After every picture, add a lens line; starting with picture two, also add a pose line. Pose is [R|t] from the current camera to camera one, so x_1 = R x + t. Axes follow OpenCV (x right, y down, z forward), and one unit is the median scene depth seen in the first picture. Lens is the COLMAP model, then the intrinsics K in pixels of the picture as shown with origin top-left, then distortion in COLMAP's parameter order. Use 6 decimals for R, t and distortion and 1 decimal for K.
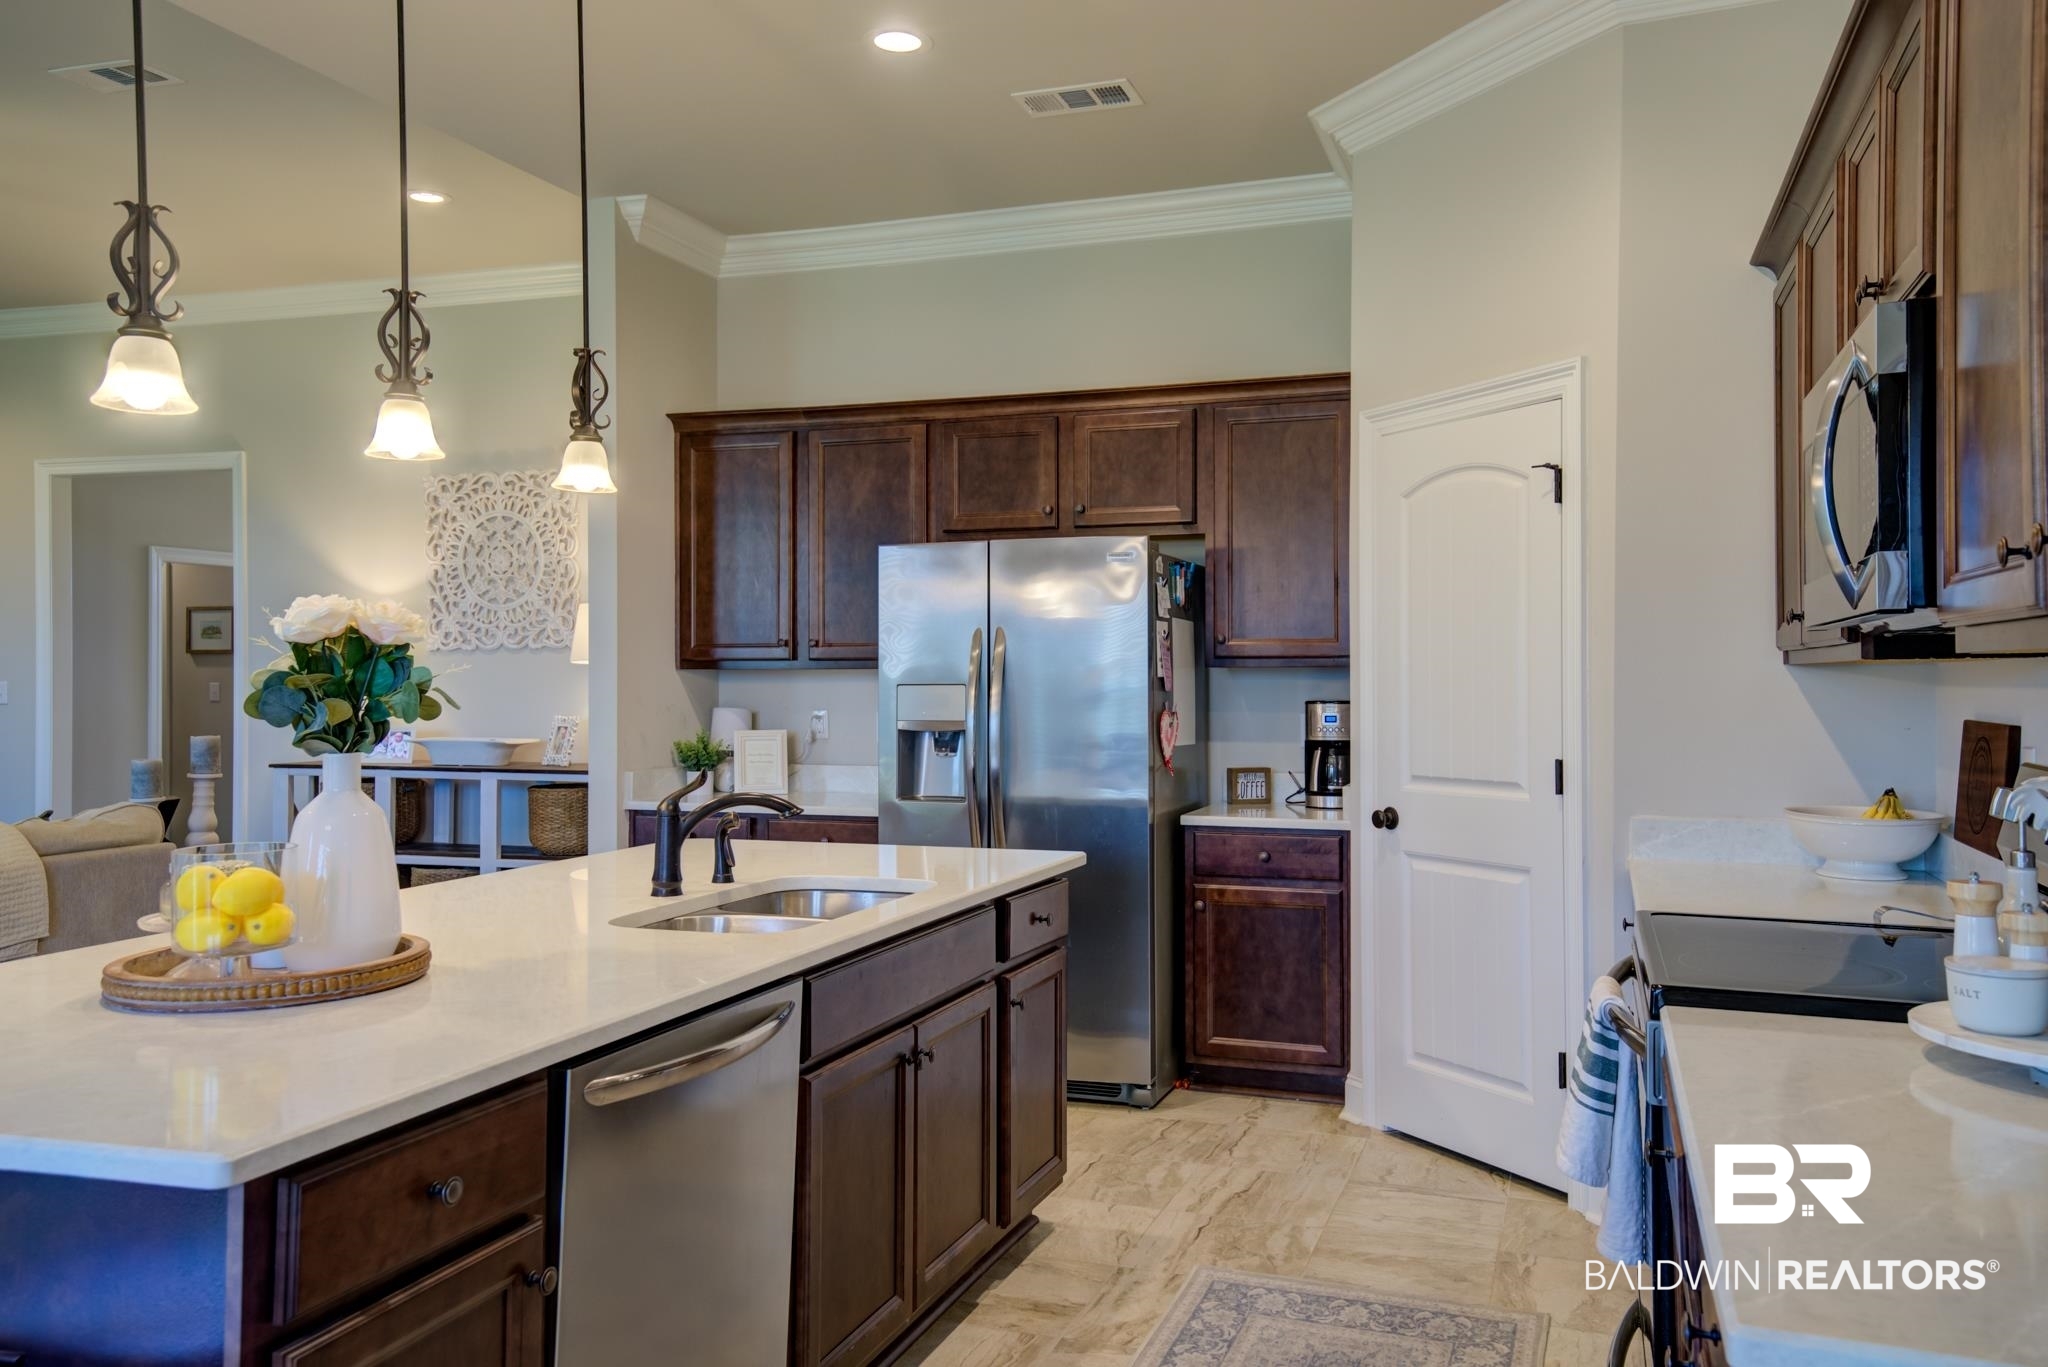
lens RADIAL K [[1606.1, 0, 1046.9], [0, 1606.1, 683.0], [0, 0, 1]] dist [0.091655, 0.007387]
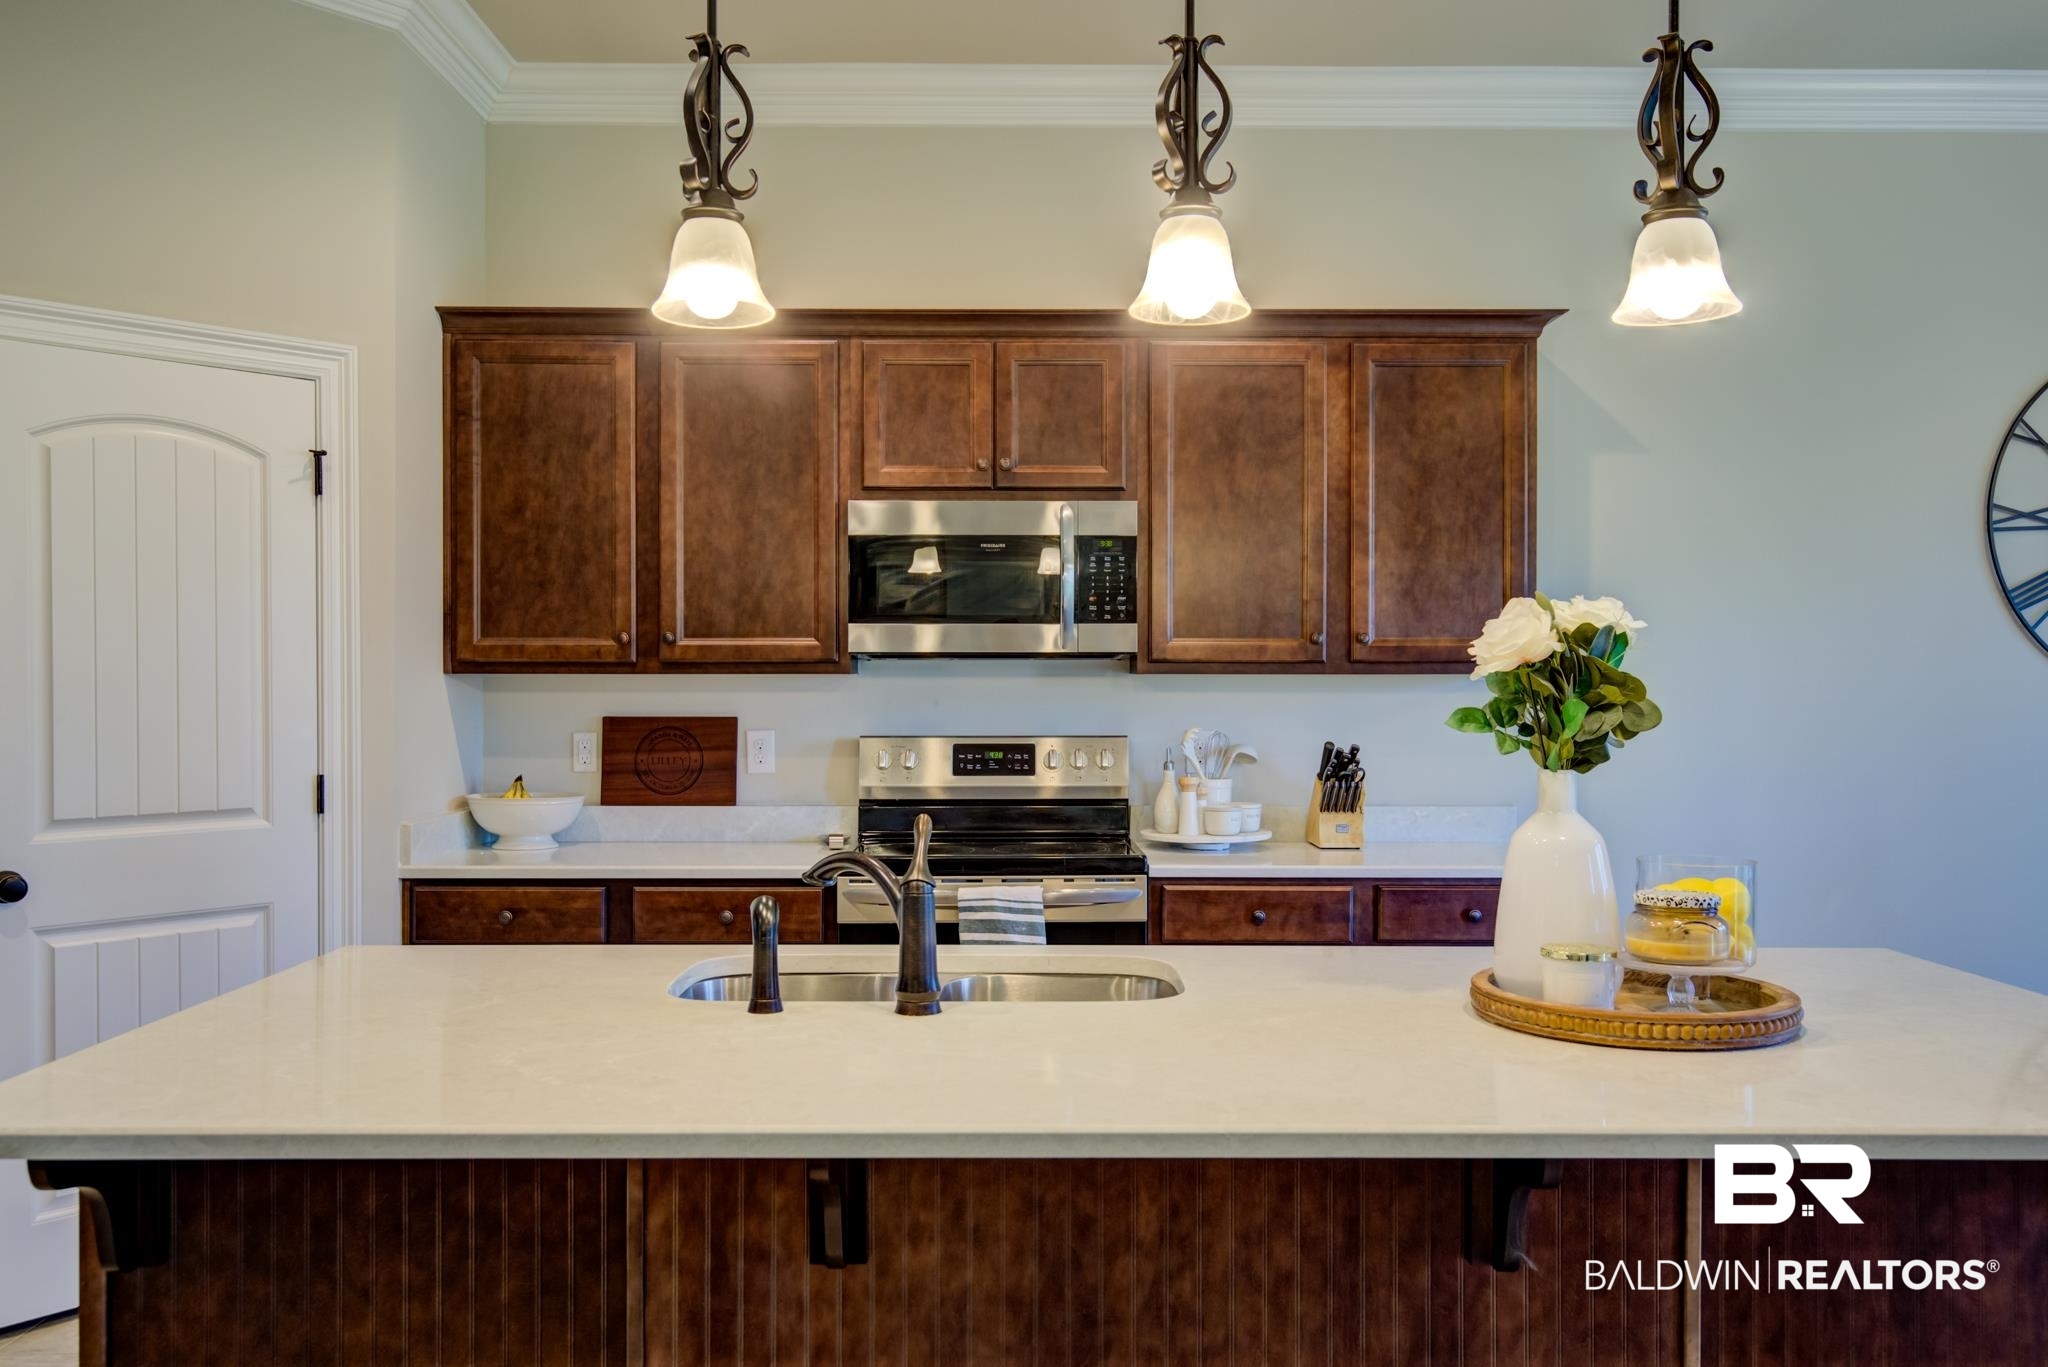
lens RADIAL K [[1610.9, 0, 1028.0], [0, 1610.9, 699.5], [0, 0, 1]] dist [-0.005424, 0.026246]
pose [[-0.332940, -0.007892, 0.942915, -0.545922], [0.002918, 0.999952, 0.009399, -0.002713], [-0.942943, 0.005881, -0.332901, 0.744887]]
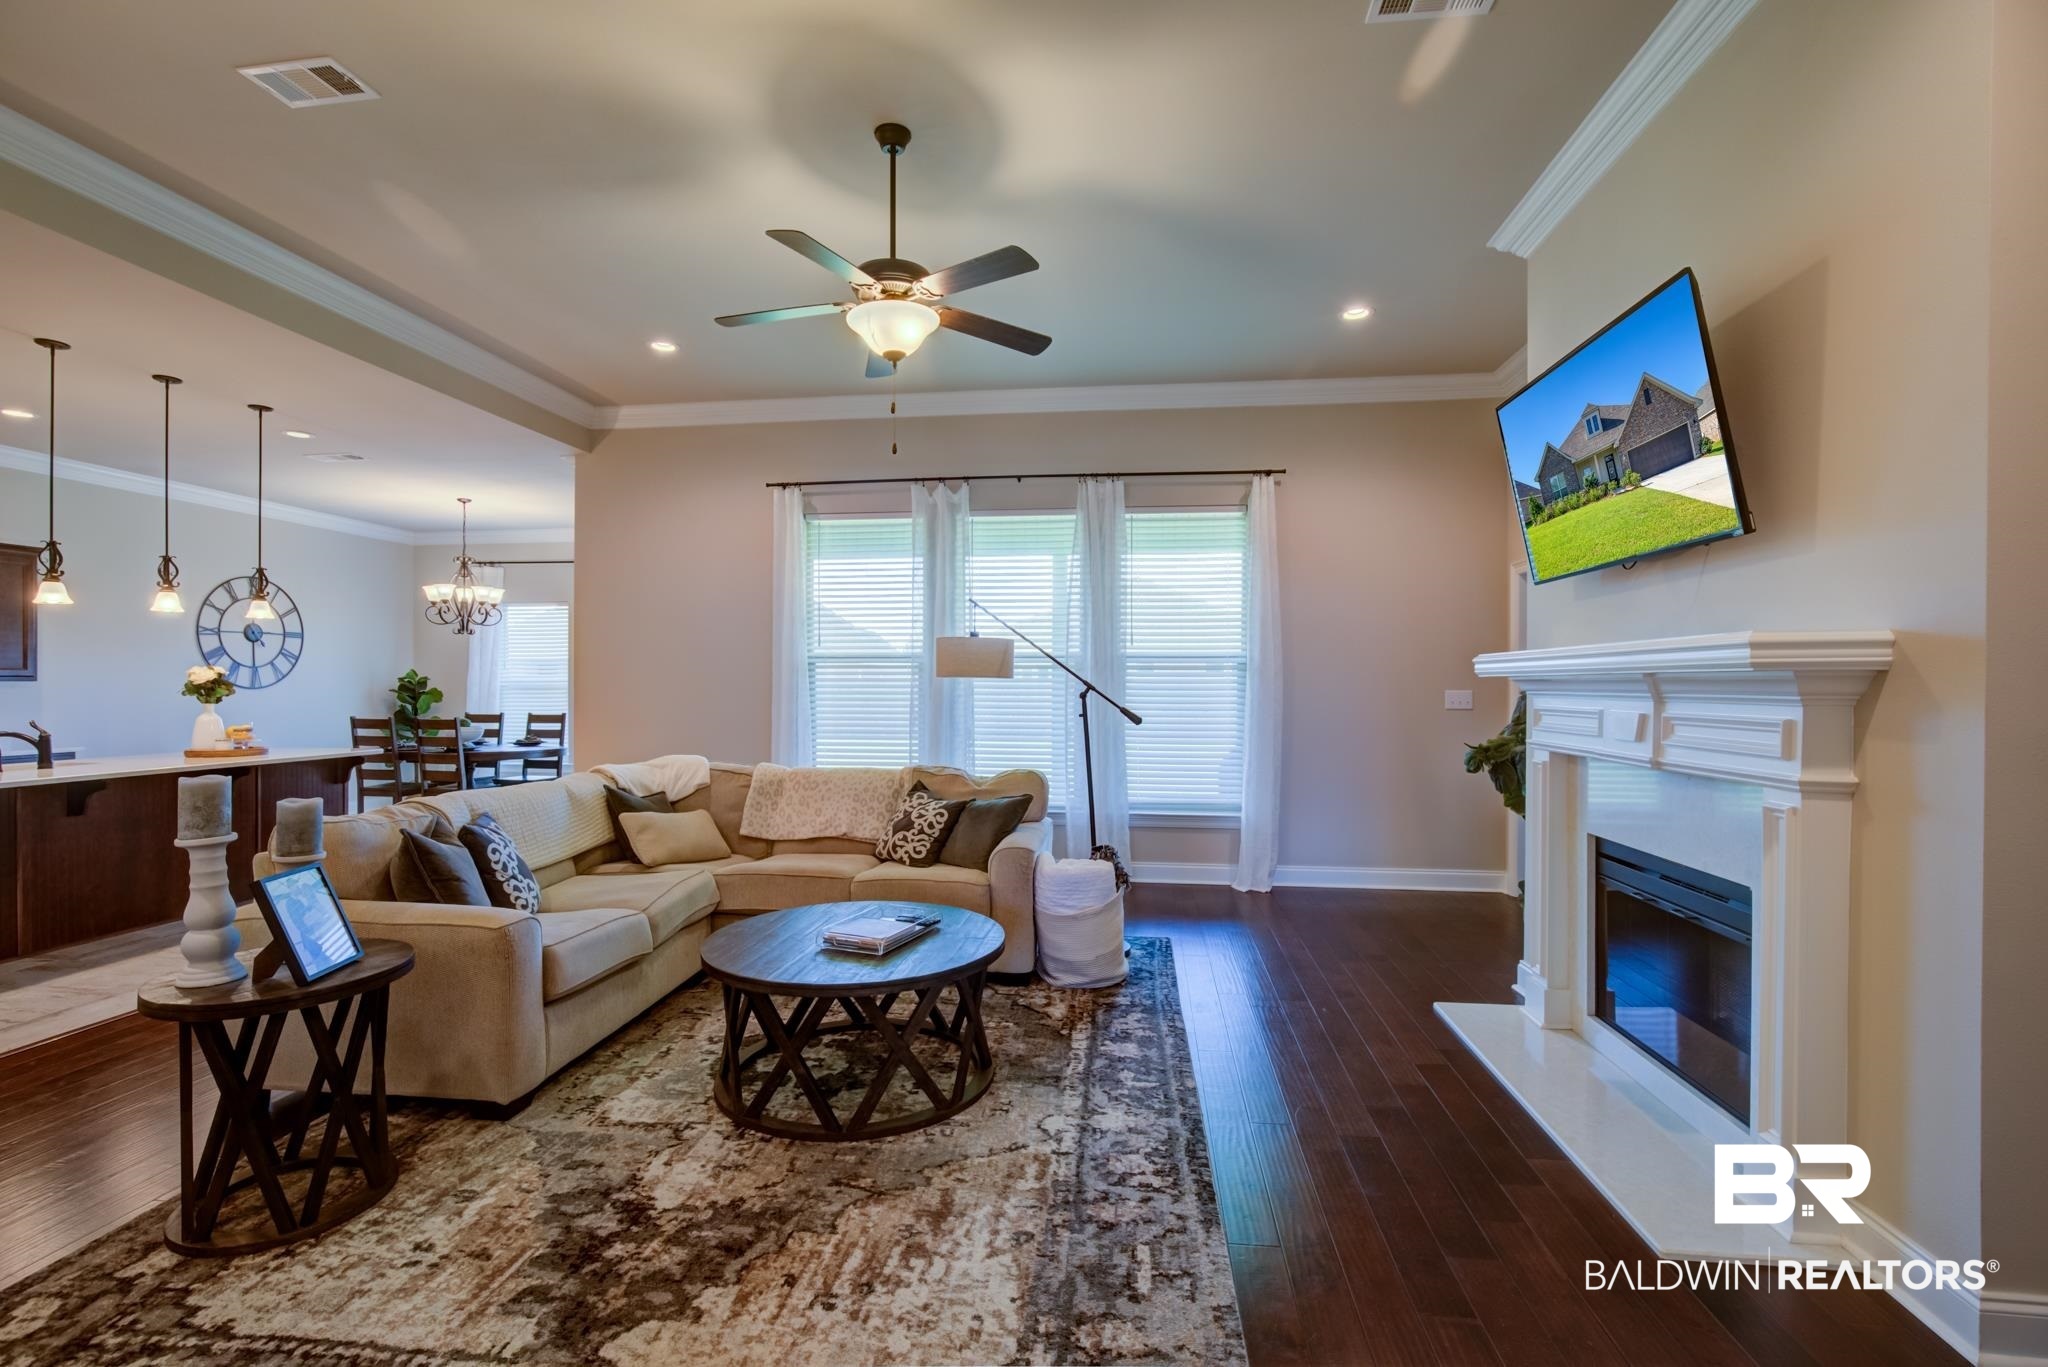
lens RADIAL K [[930.3, 0, 1017.5], [0, 930.3, 683.8], [0, 0, 1]] dist [-0.014879, 0.004753]
pose [[-0.980267, 0.002146, -0.197664, -0.929356], [0.001349, 0.999990, 0.004172, -0.007391], [0.197672, 0.003823, -0.980261, 1.745111]]
